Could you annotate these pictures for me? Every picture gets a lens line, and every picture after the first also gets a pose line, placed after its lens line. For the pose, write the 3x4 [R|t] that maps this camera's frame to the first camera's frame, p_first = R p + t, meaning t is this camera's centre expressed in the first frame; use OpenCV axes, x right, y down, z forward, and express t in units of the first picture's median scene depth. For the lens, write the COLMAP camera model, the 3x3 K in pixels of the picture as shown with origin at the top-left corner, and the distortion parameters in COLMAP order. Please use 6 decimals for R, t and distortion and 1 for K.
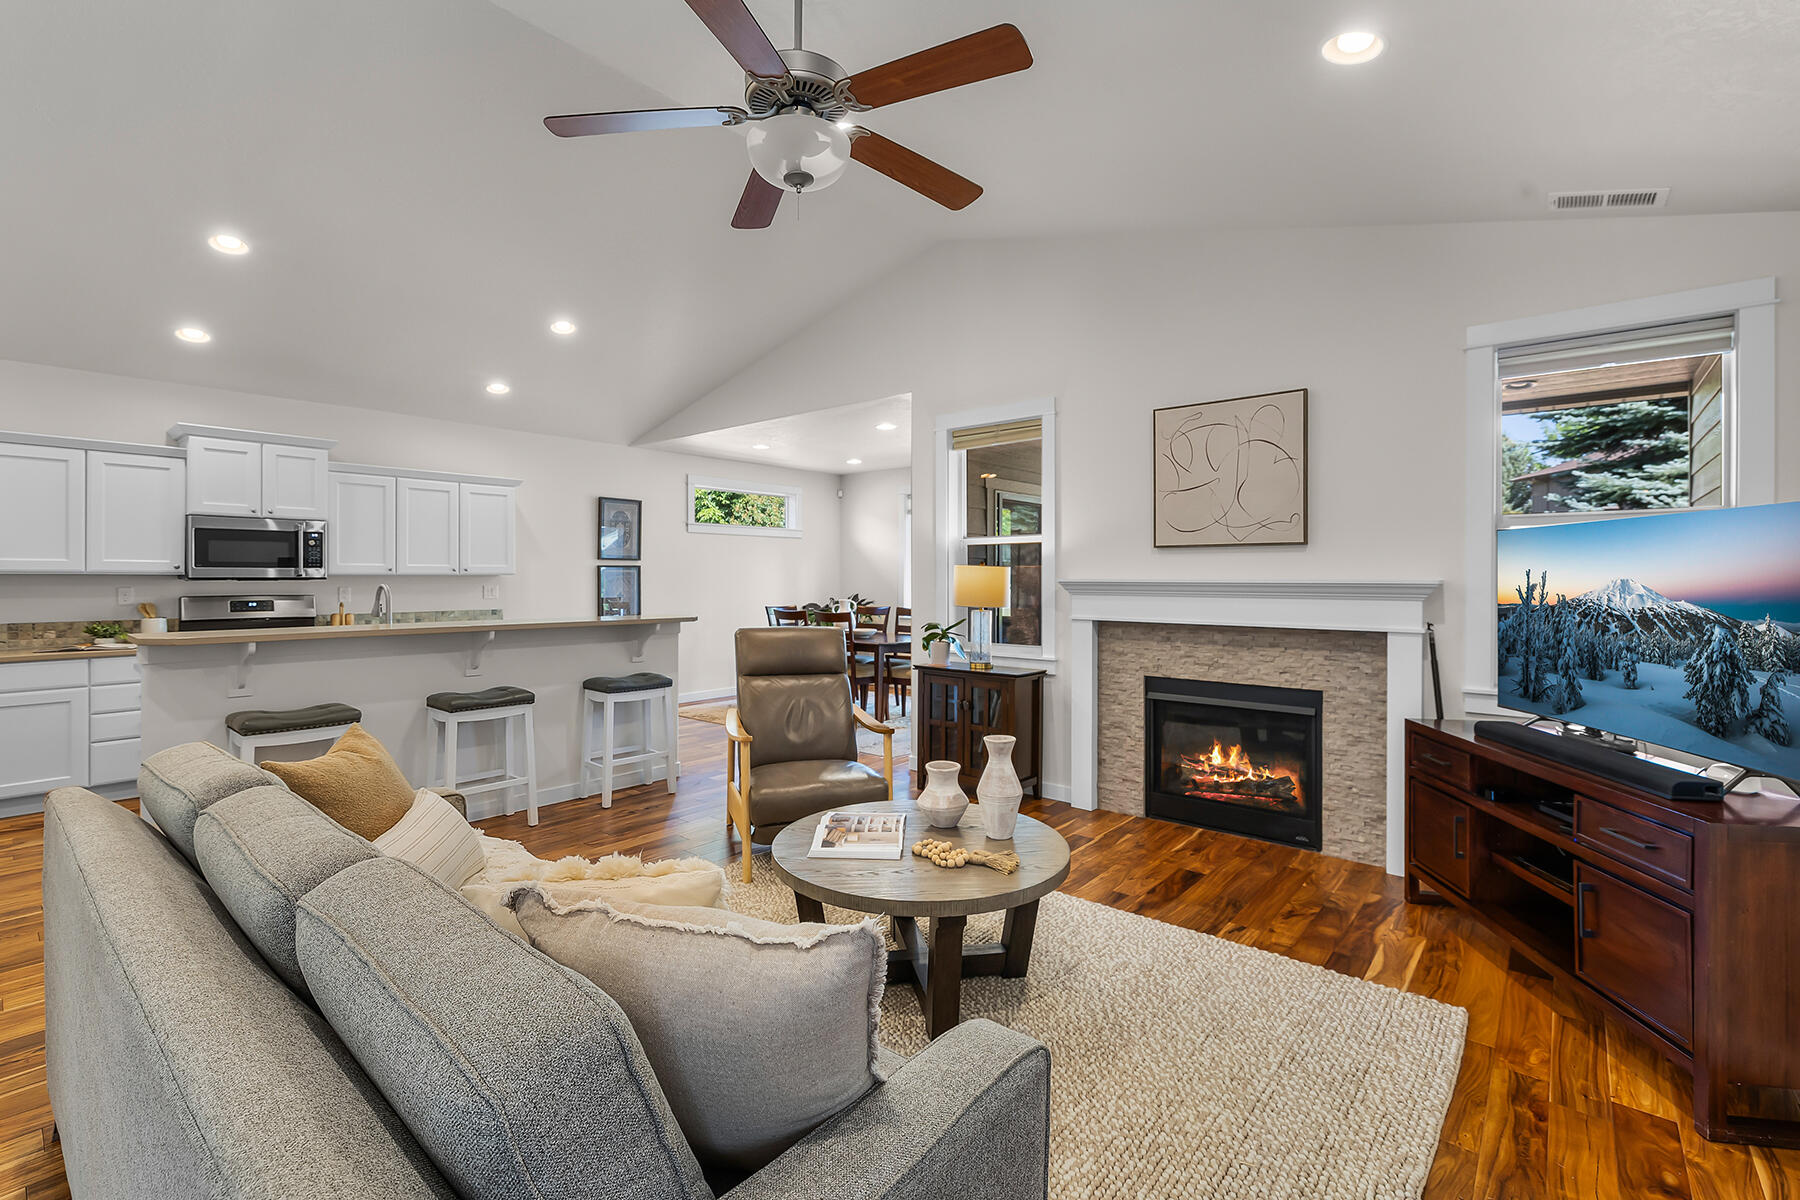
lens RADIAL K [[813.2, 0, 849.1], [0, 813.2, 588.7], [0, 0, 1]] dist [-0.002693, -0.000525]
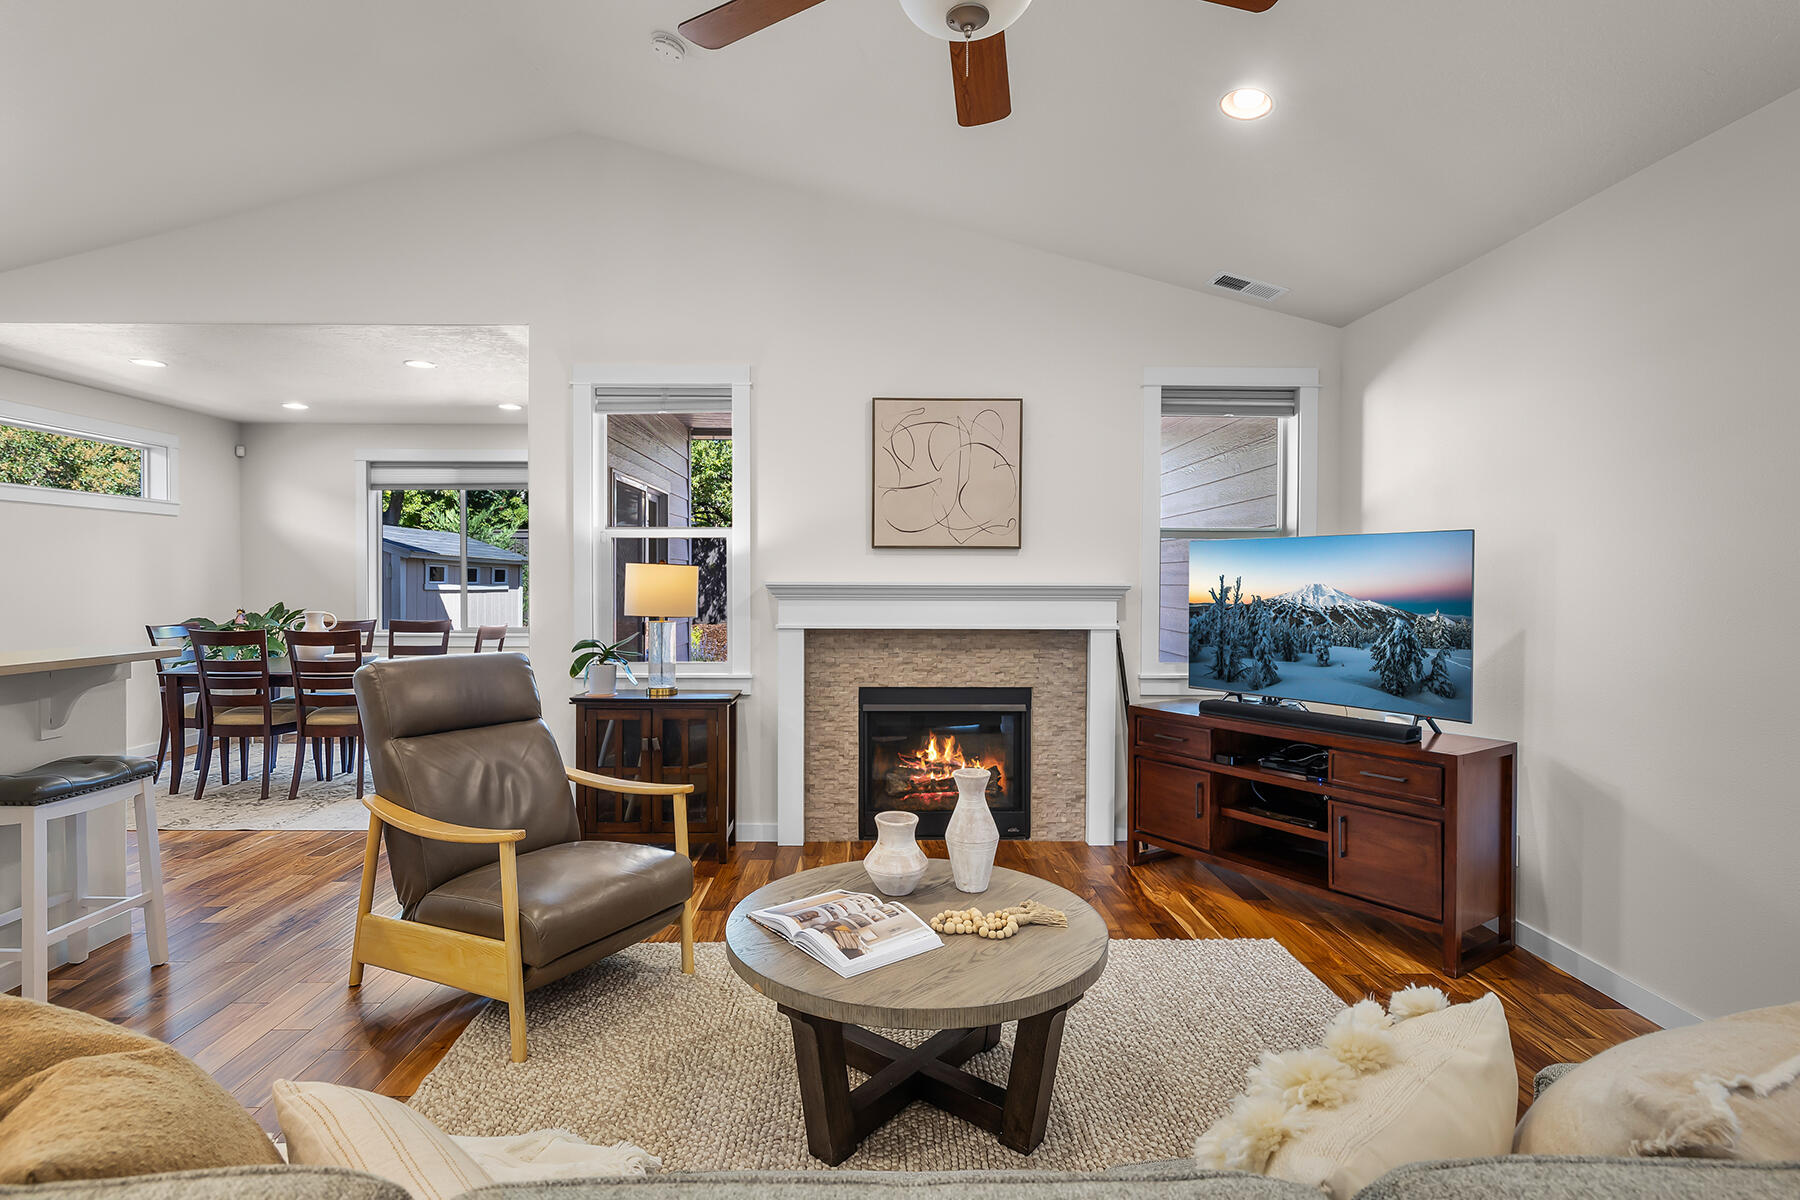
lens RADIAL K [[927.3, 0, 900.0], [0, 927.3, 600.0], [0, 0, 1]] dist [-0.012775, 0.000087]
pose [[0.725187, -0.019218, 0.688284, -0.466840], [0.007732, 0.999775, 0.019769, -0.016908], [-0.688508, -0.009015, 0.725172, 0.303737]]
